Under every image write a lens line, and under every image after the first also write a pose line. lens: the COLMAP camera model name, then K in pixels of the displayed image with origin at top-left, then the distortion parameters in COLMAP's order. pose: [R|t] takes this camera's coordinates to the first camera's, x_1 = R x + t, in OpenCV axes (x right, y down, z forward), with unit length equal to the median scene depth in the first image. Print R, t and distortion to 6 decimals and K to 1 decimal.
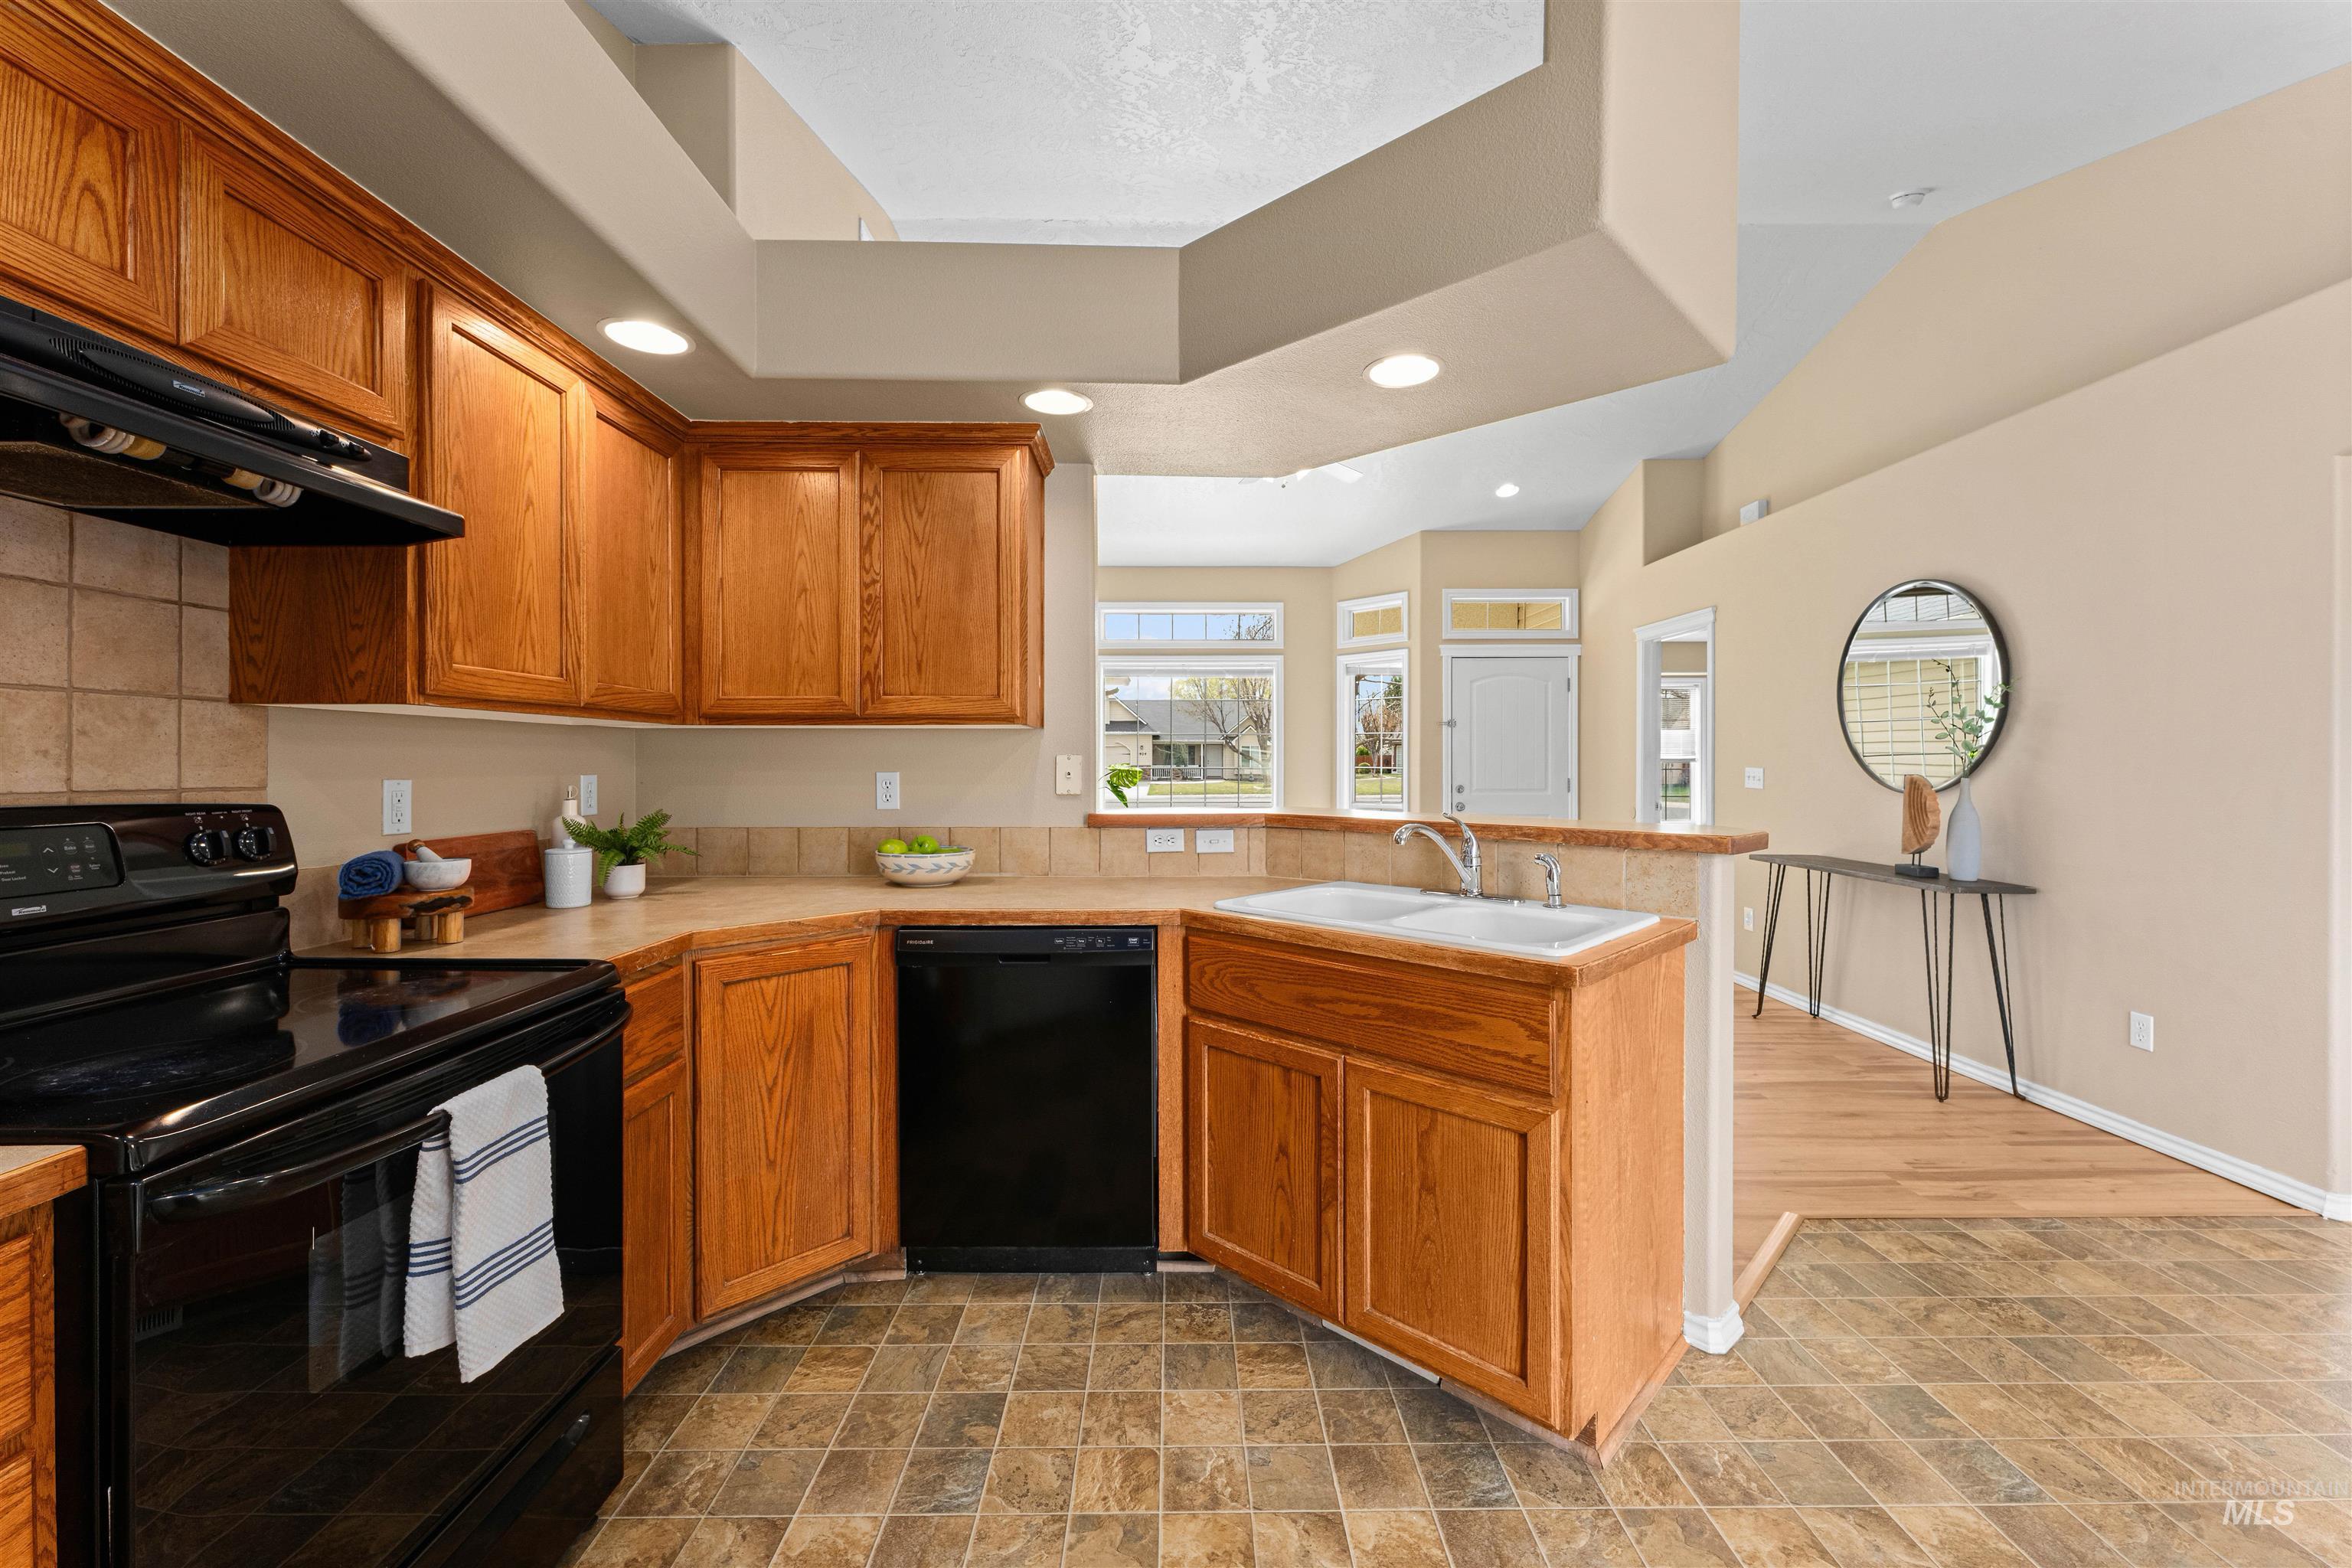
lens RADIAL K [[935.2, 0, 1170.2], [0, 935.2, 763.2], [0, 0, 1]] dist [-0.001752, 0.000172]
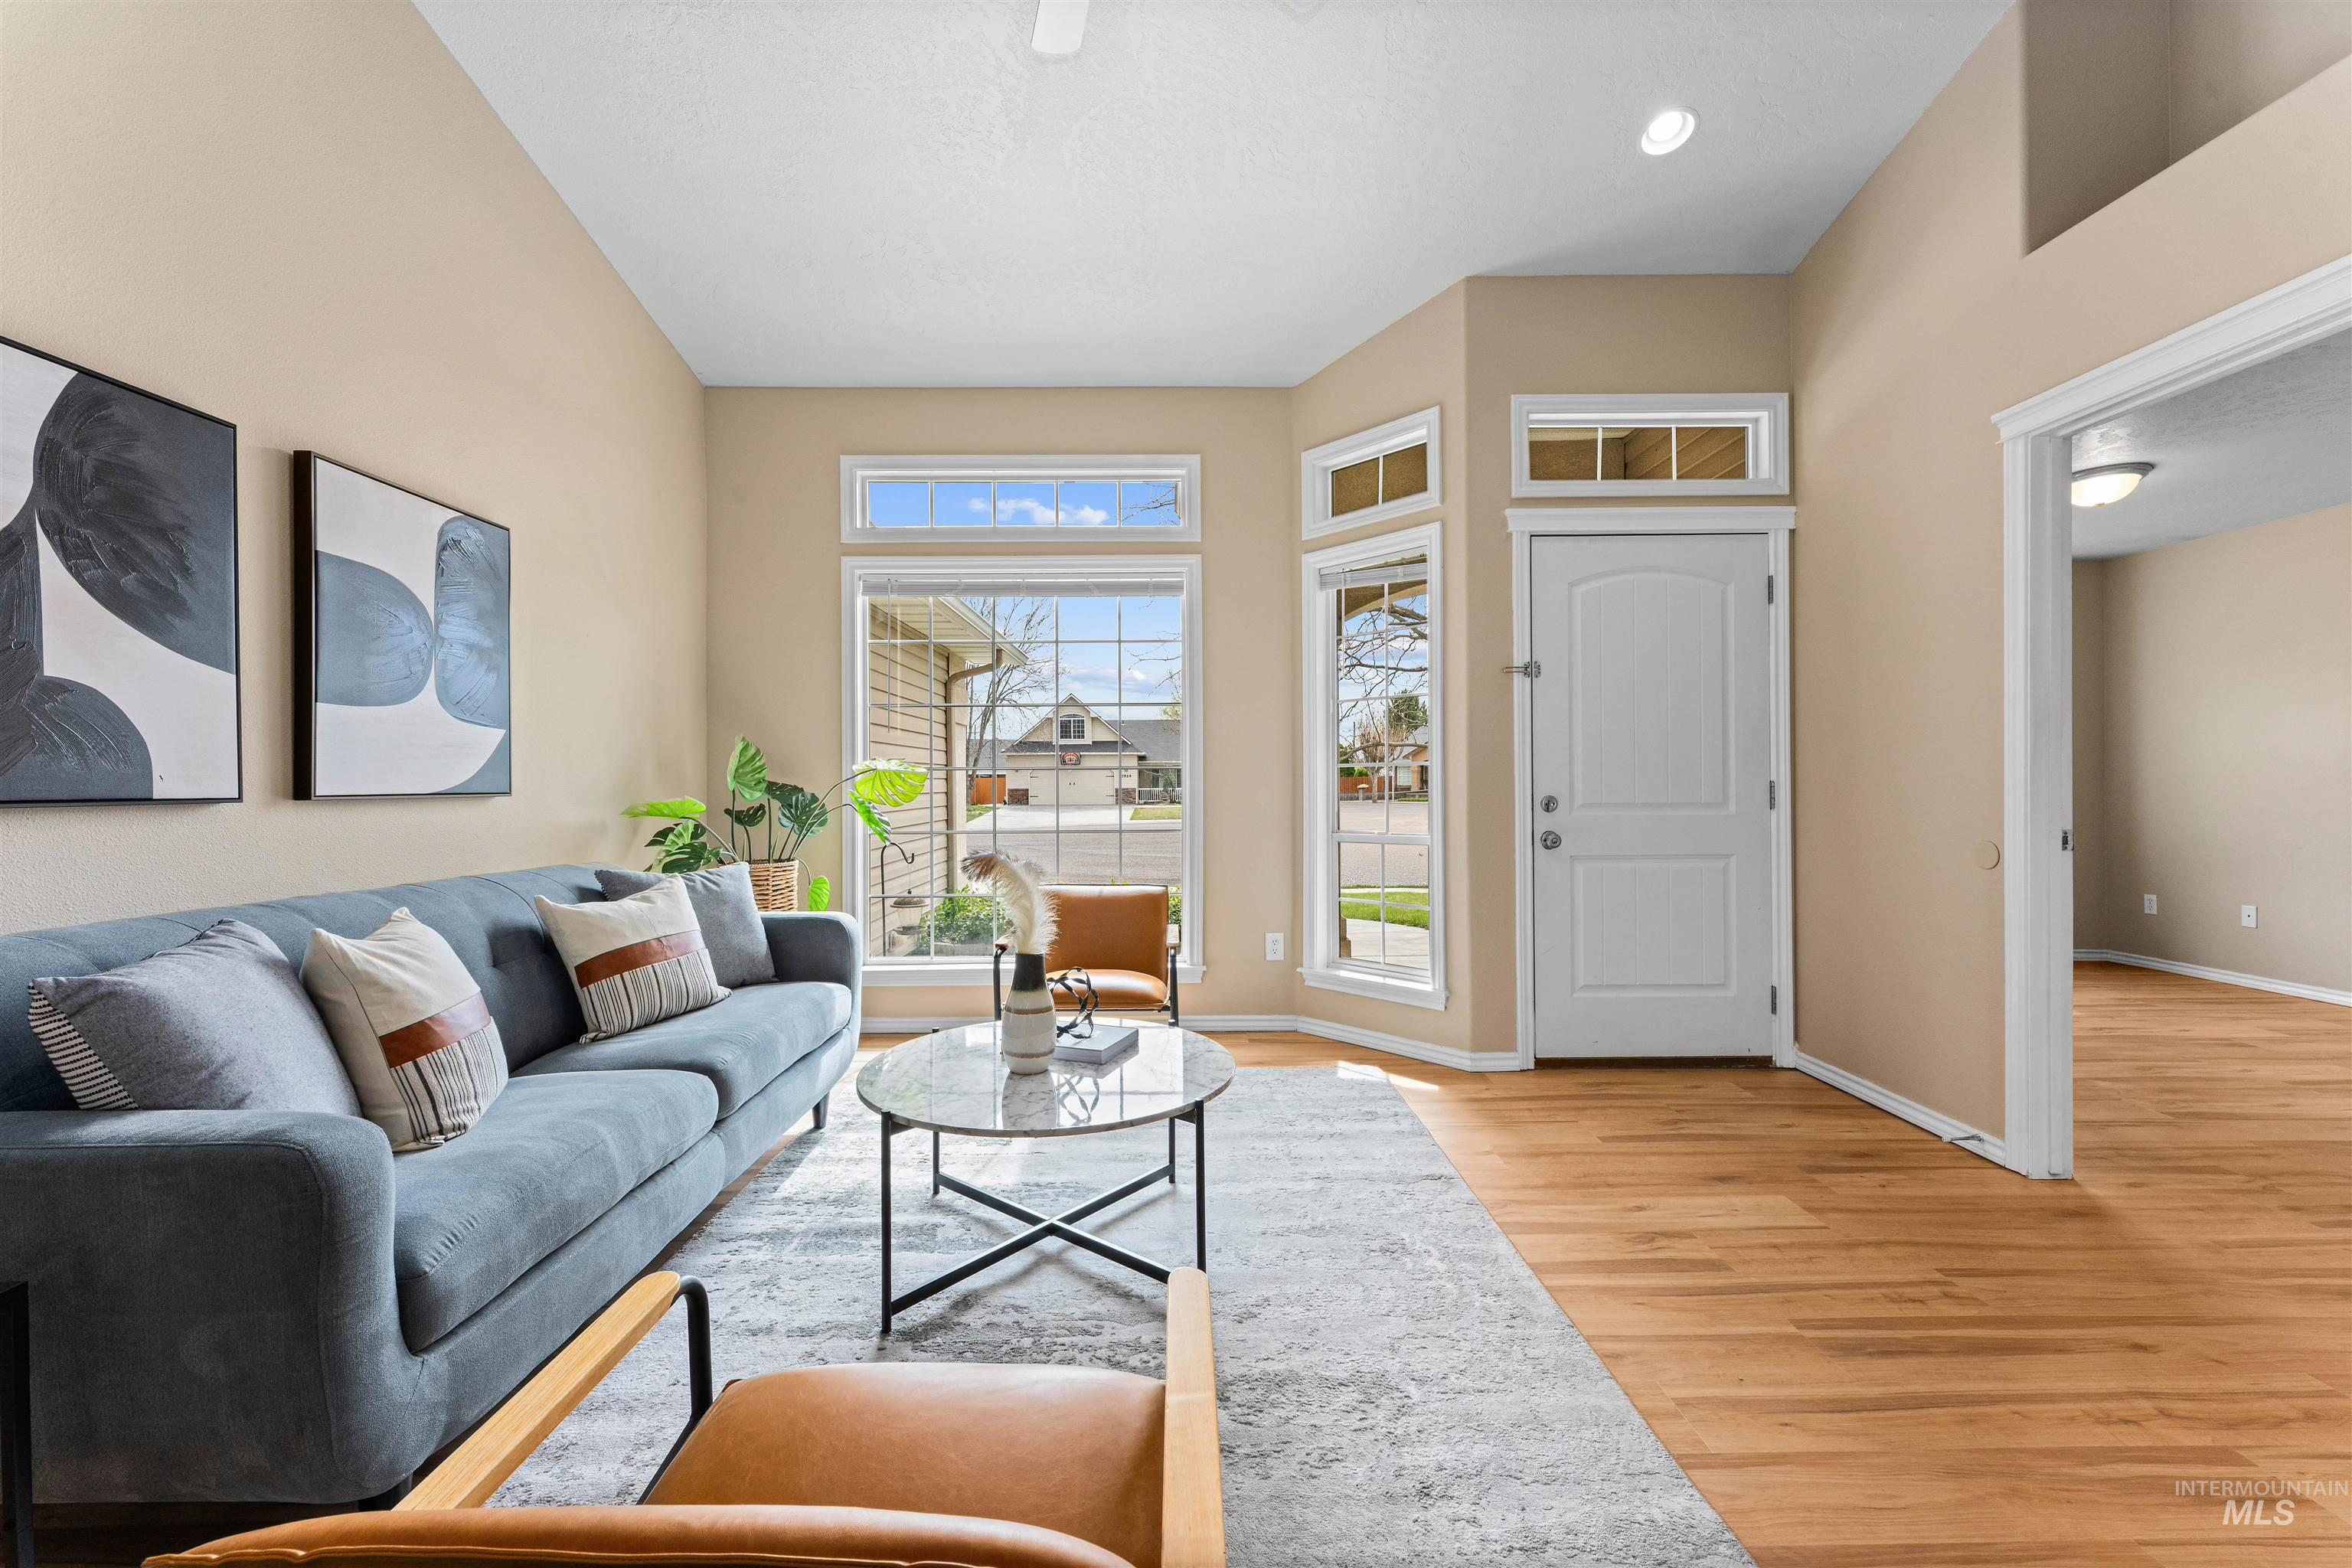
lens RADIAL K [[935.2, 0, 1169.5], [0, 935.2, 785.6], [0, 0, 1]] dist [-0.001752, 0.000172]
pose [[0.999976, -0.005608, -0.003961, 0.406765], [0.005597, 0.999980, -0.002906, 0.066842], [0.003977, 0.002883, 0.999988, 1.837761]]
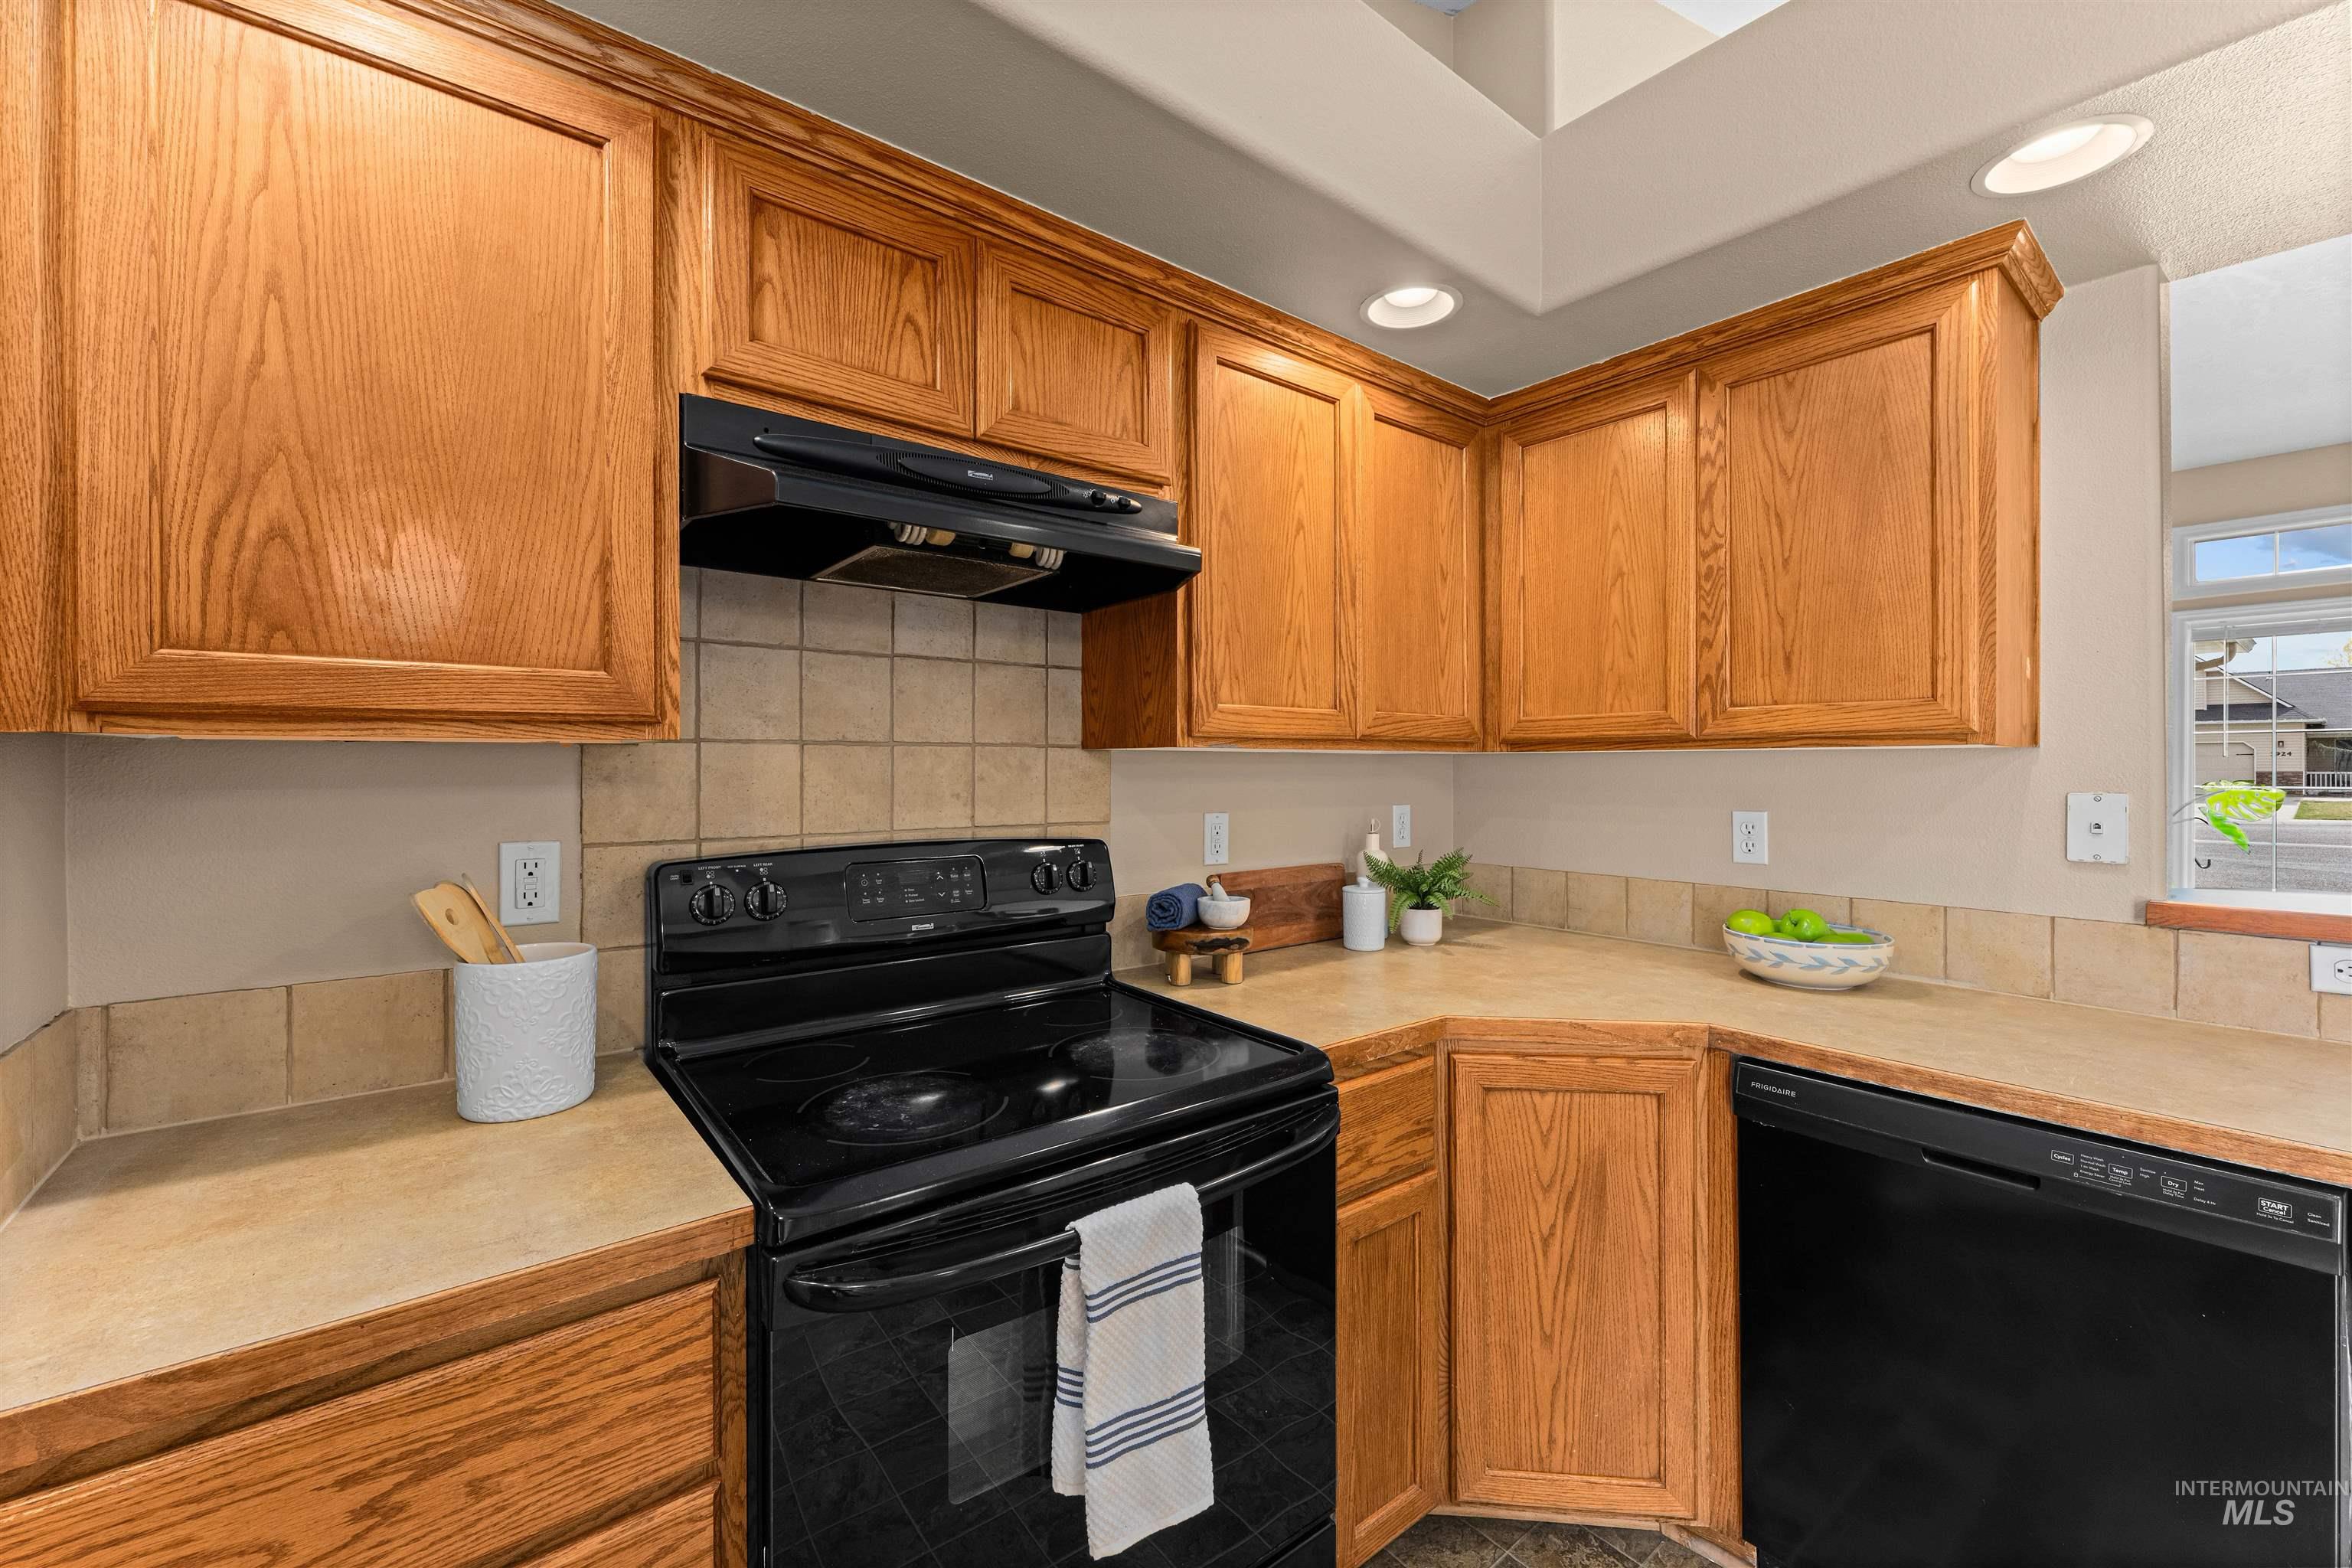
lens RADIAL K [[935.2, 0, 1197.0], [0, 935.2, 763.1], [0, 0, 1]] dist [-0.001752, 0.000172]
pose [[0.629484, -0.001739, -0.777012, -0.016817], [-0.001291, 0.999994, -0.003284, -0.033821], [0.777013, 0.003071, 0.629477, 0.302421]]
